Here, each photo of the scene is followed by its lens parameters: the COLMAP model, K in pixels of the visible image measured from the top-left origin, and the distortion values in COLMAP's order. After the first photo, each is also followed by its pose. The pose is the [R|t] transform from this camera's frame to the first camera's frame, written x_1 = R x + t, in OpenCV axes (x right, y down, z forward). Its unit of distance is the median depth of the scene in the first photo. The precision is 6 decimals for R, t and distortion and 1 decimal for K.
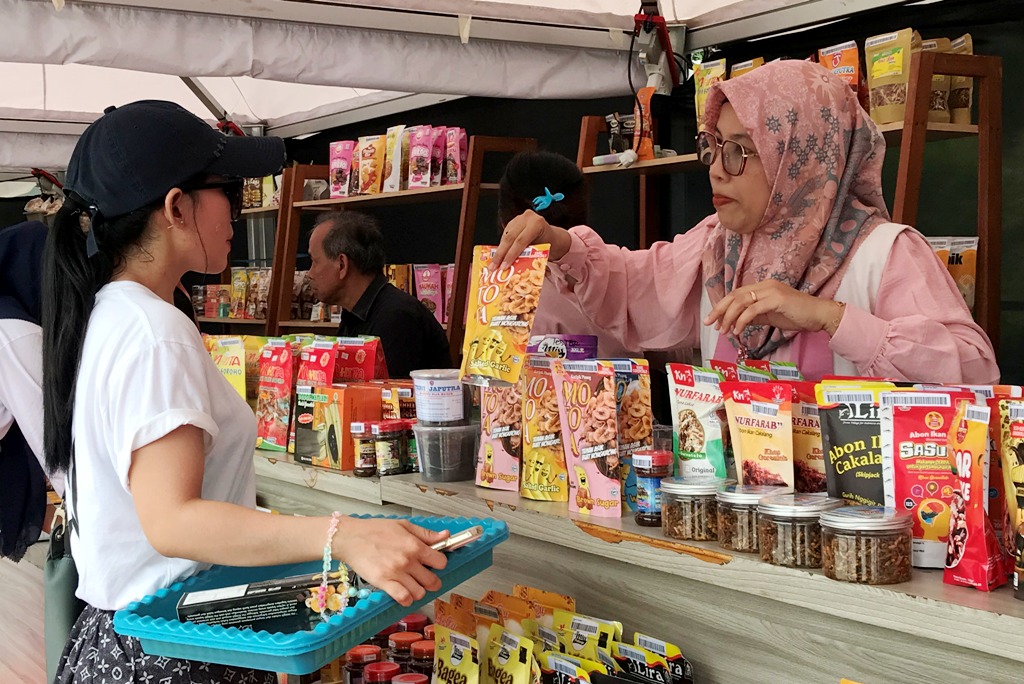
lens RADIAL K [[1485.7, 0, 512.8], [0, 1485.7, 321.6], [0, 0, 1]] dist [0.264815, -0.044030]
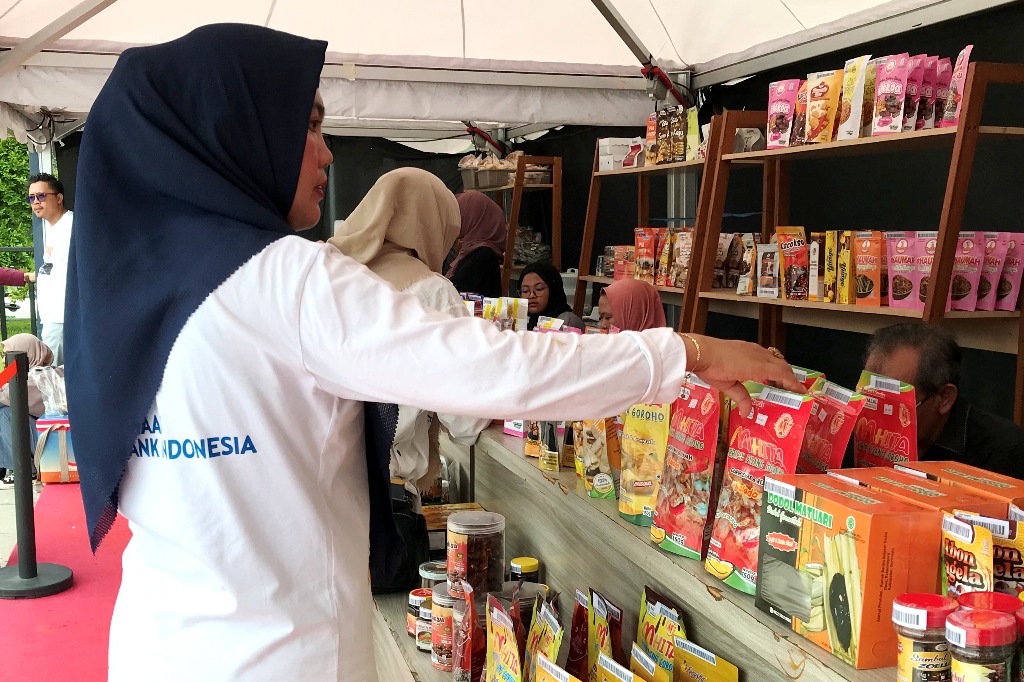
lens RADIAL K [[1223.7, 0, 512.0], [0, 1223.7, 341.0], [0, 0, 1]] dist [0.004544, -0.004703]
pose [[0.956601, 0.042829, -0.288236, -0.058638], [-0.023611, 0.997280, 0.069823, -0.019870], [0.290442, -0.059987, 0.955010, 0.301979]]
